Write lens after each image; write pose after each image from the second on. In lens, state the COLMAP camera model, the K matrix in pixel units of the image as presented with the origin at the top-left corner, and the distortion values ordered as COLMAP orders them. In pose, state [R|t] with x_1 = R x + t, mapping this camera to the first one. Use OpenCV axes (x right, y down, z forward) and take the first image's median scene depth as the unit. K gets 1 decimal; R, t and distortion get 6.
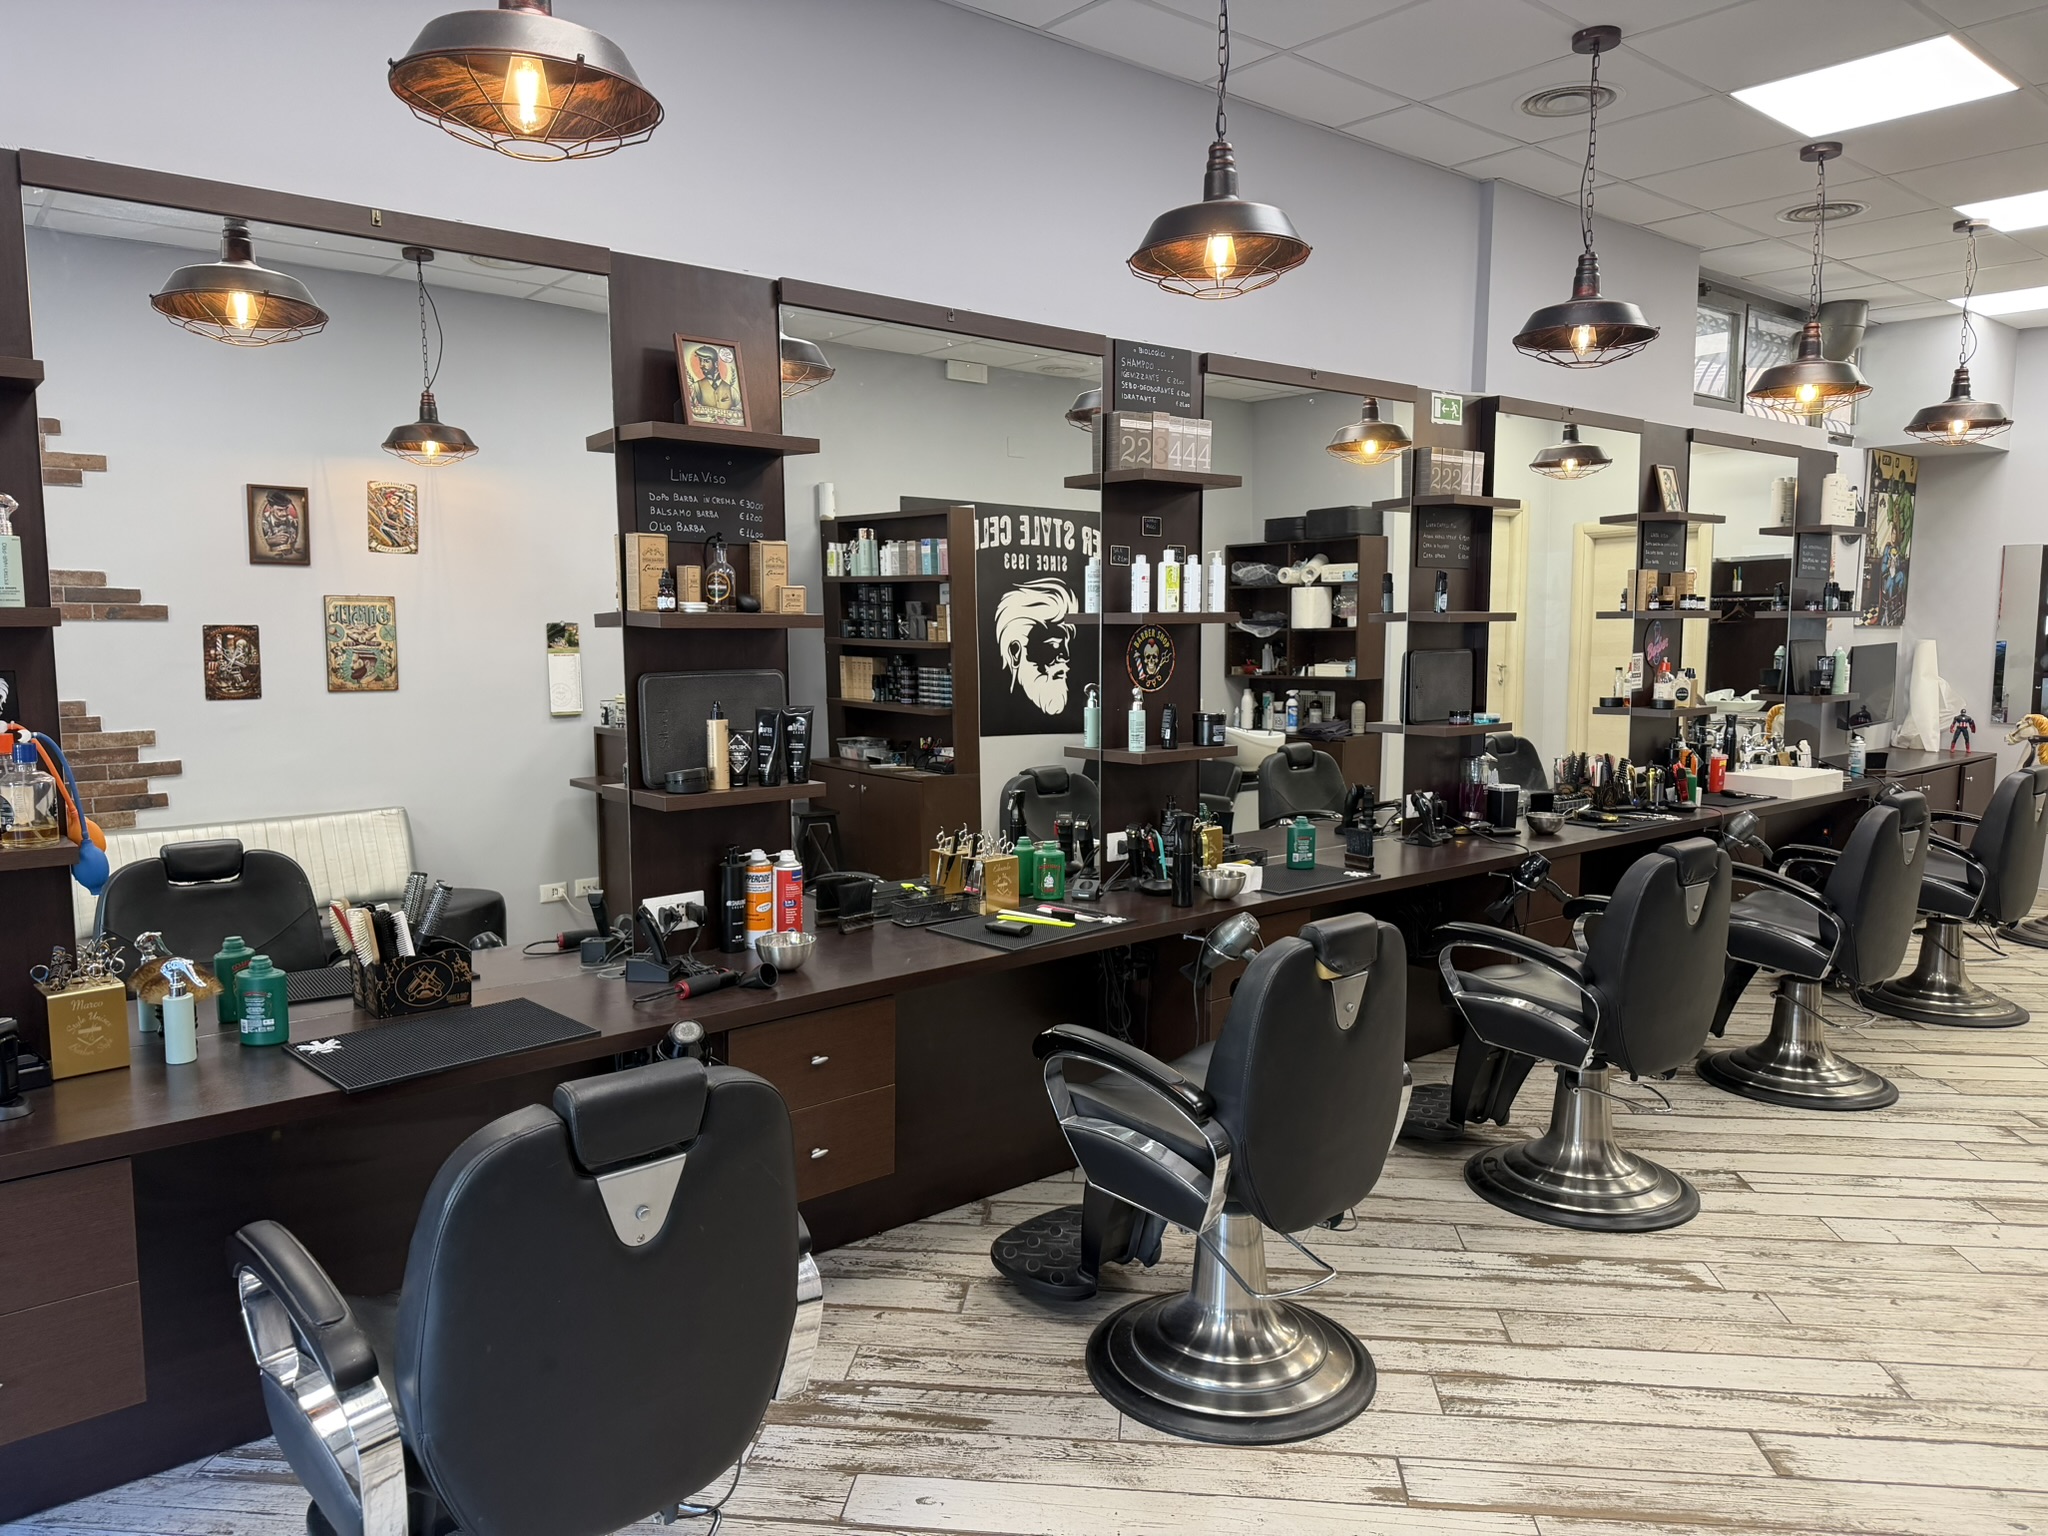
lens RADIAL K [[1470.1, 0, 982.7], [0, 1470.1, 789.1], [0, 0, 1]] dist [0.002206, -0.005856]
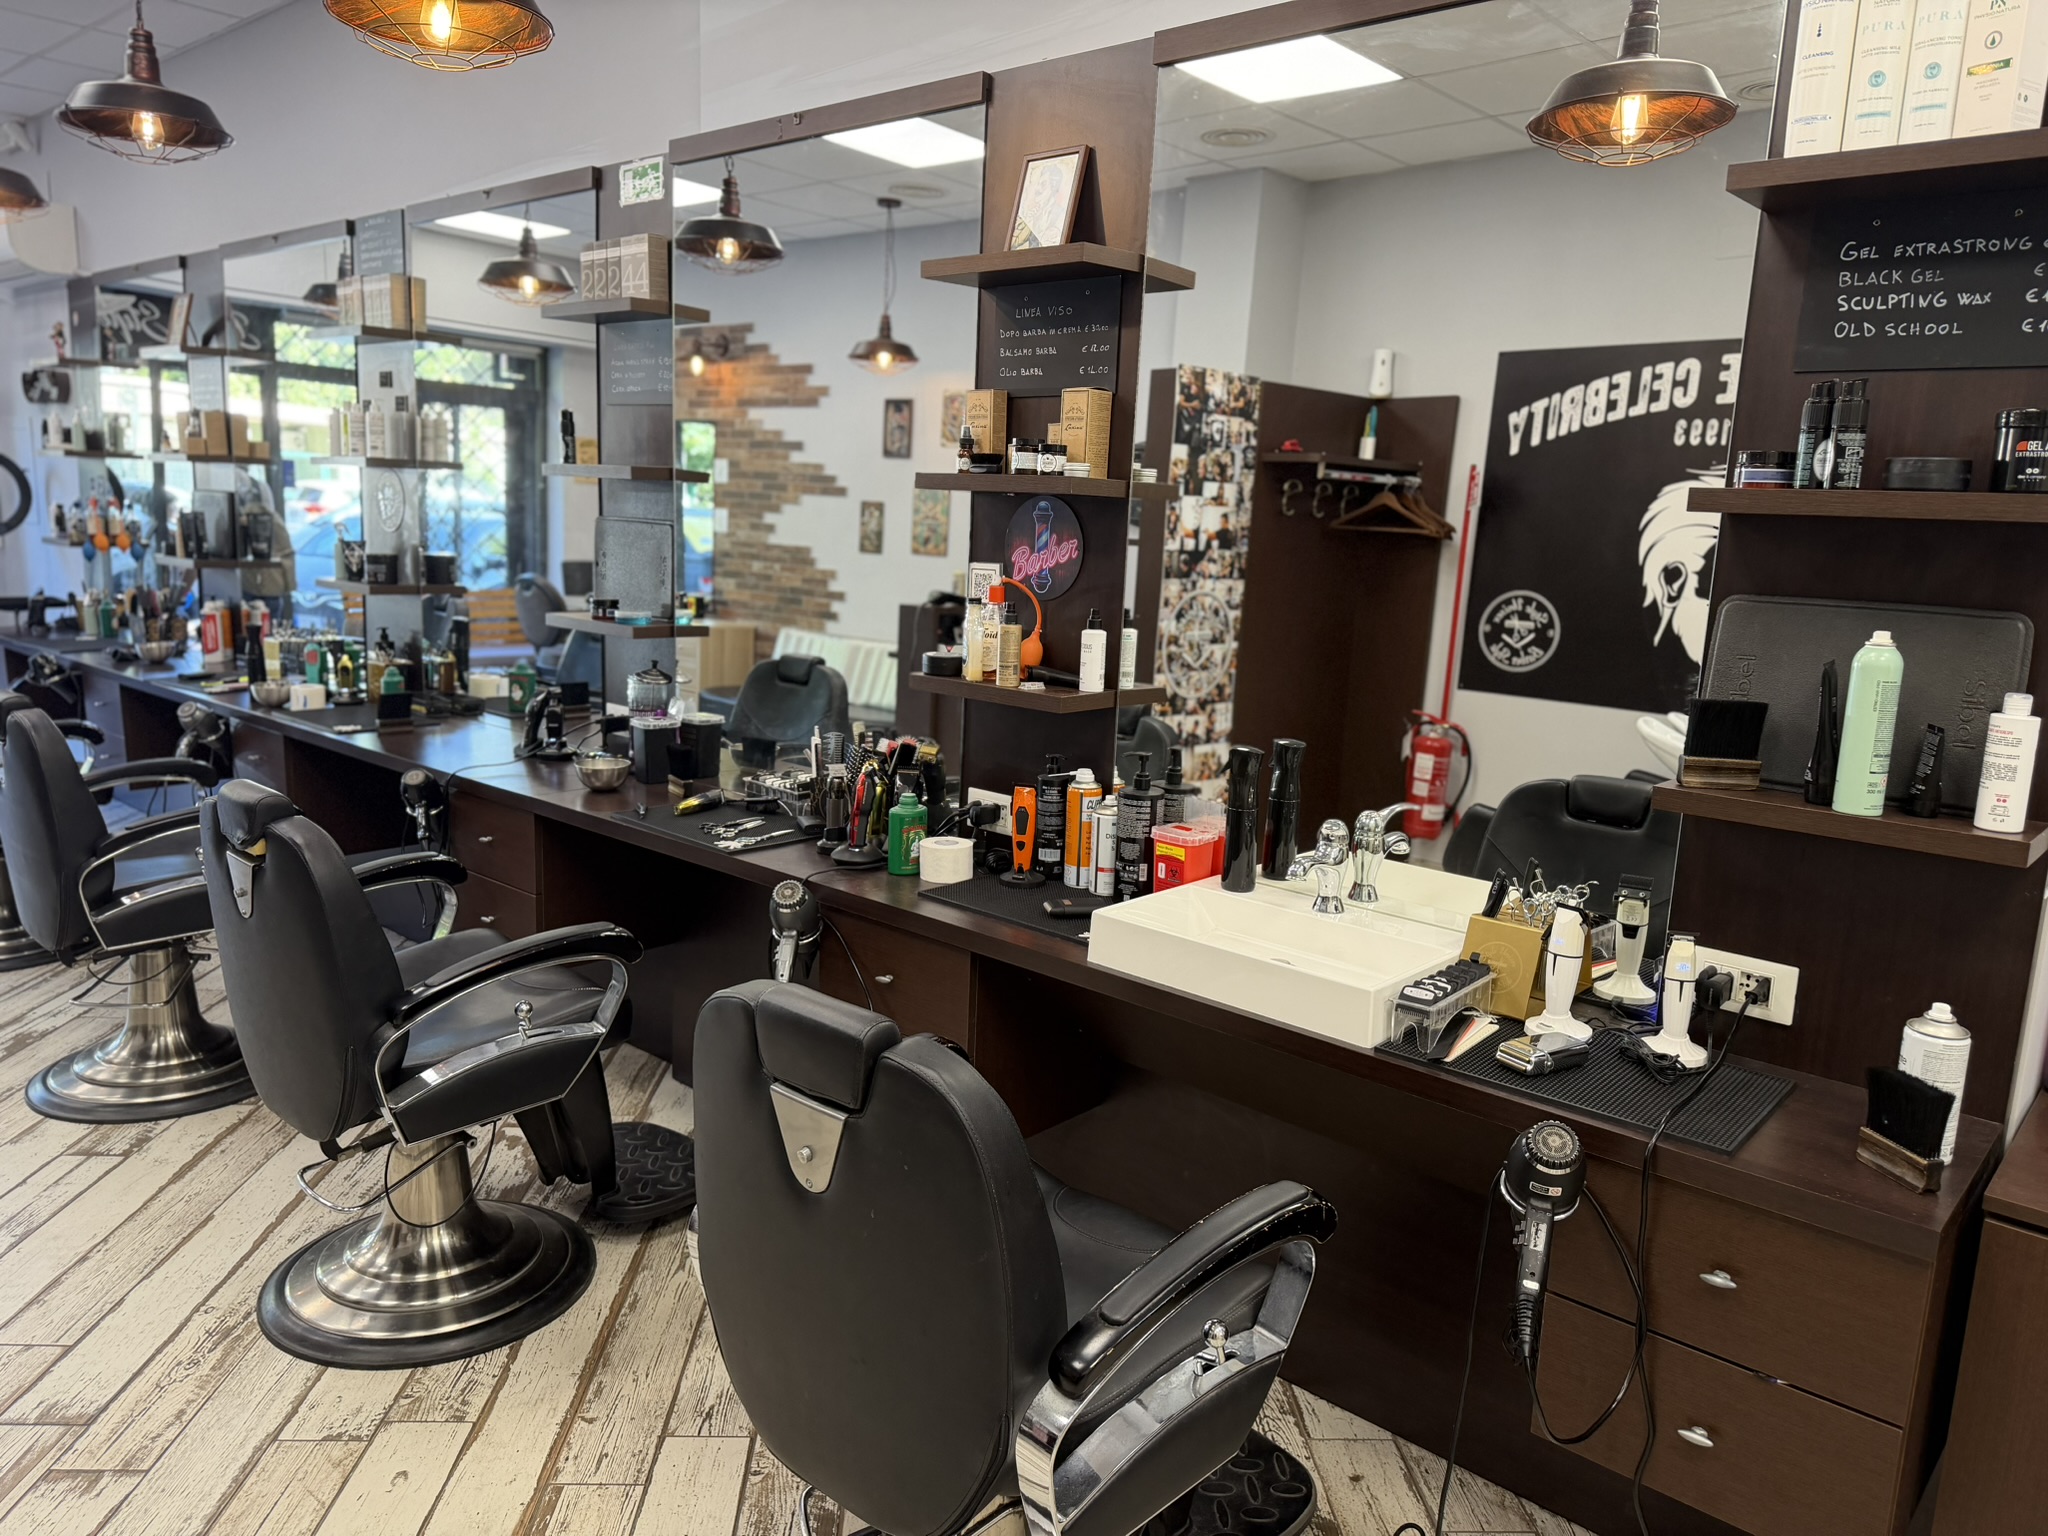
lens RADIAL K [[1466.0, 0, 1023.6], [0, 1466.0, 780.6], [0, 0, 1]] dist [0.032734, -0.029734]
pose [[0.098429, 0.185142, -0.977770, 0.938426], [-0.156307, 0.973222, 0.168546, -0.109130], [0.982792, 0.136242, 0.124732, 0.992239]]
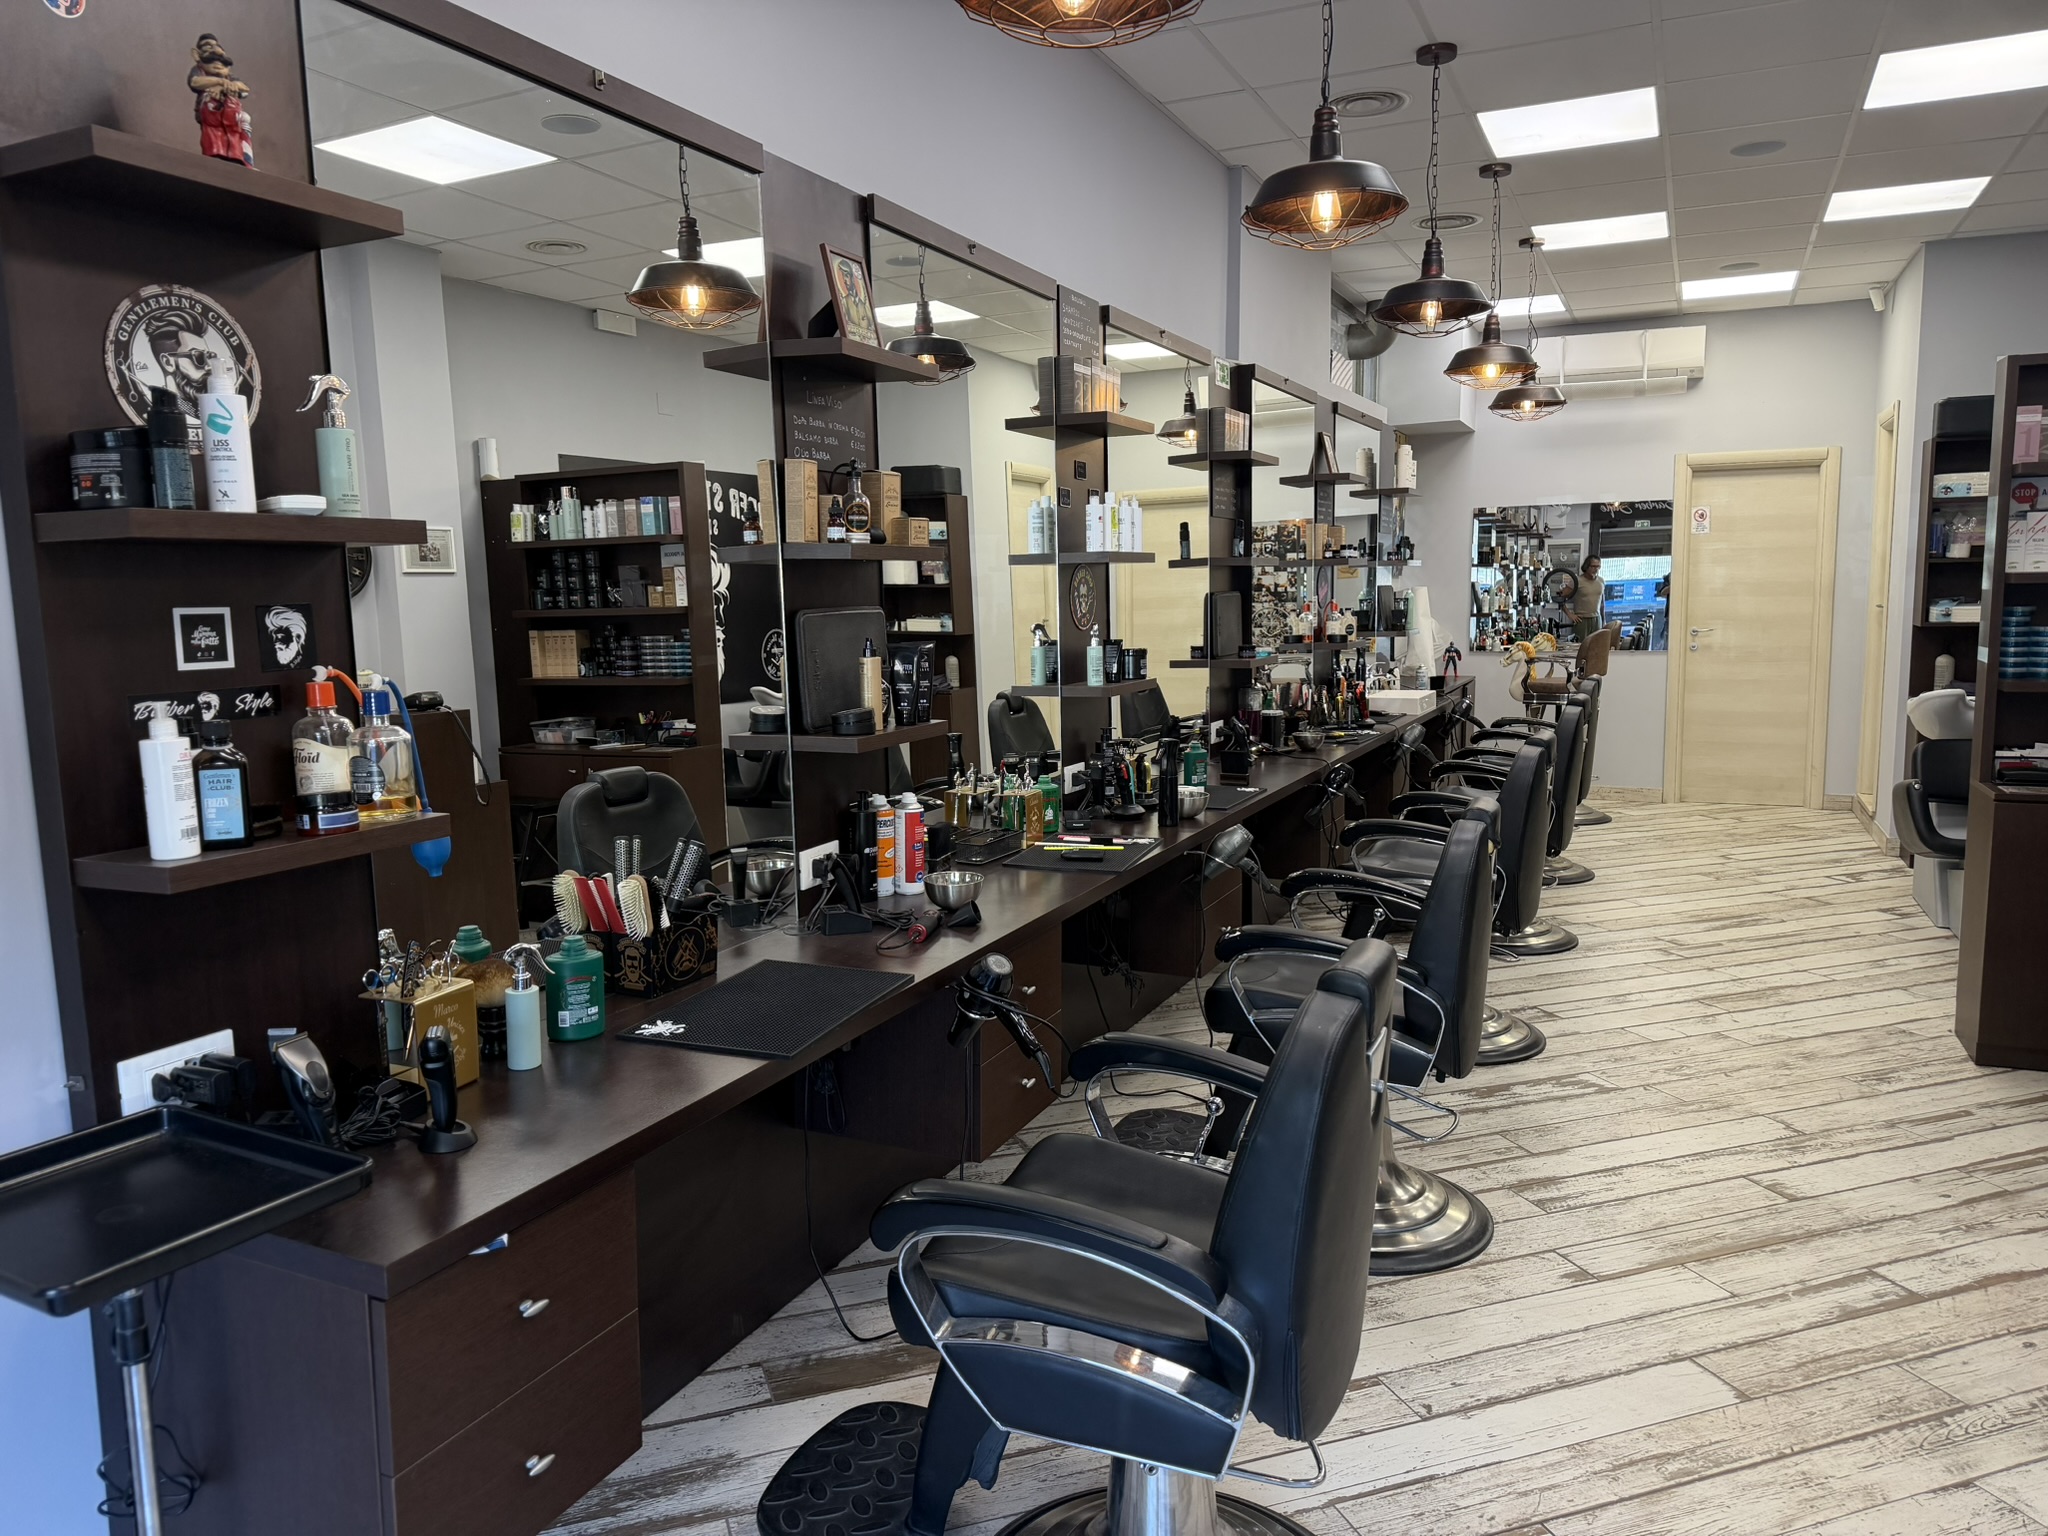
lens RADIAL K [[1466.0, 0, 1023.6], [0, 1466.0, 780.6], [0, 0, 1]] dist [0.032734, -0.029734]
pose [[0.906142, -0.078240, 0.415674, -0.263028], [0.076489, 0.996852, 0.020892, 0.011041], [-0.416000, 0.012863, 0.909274, 0.046855]]
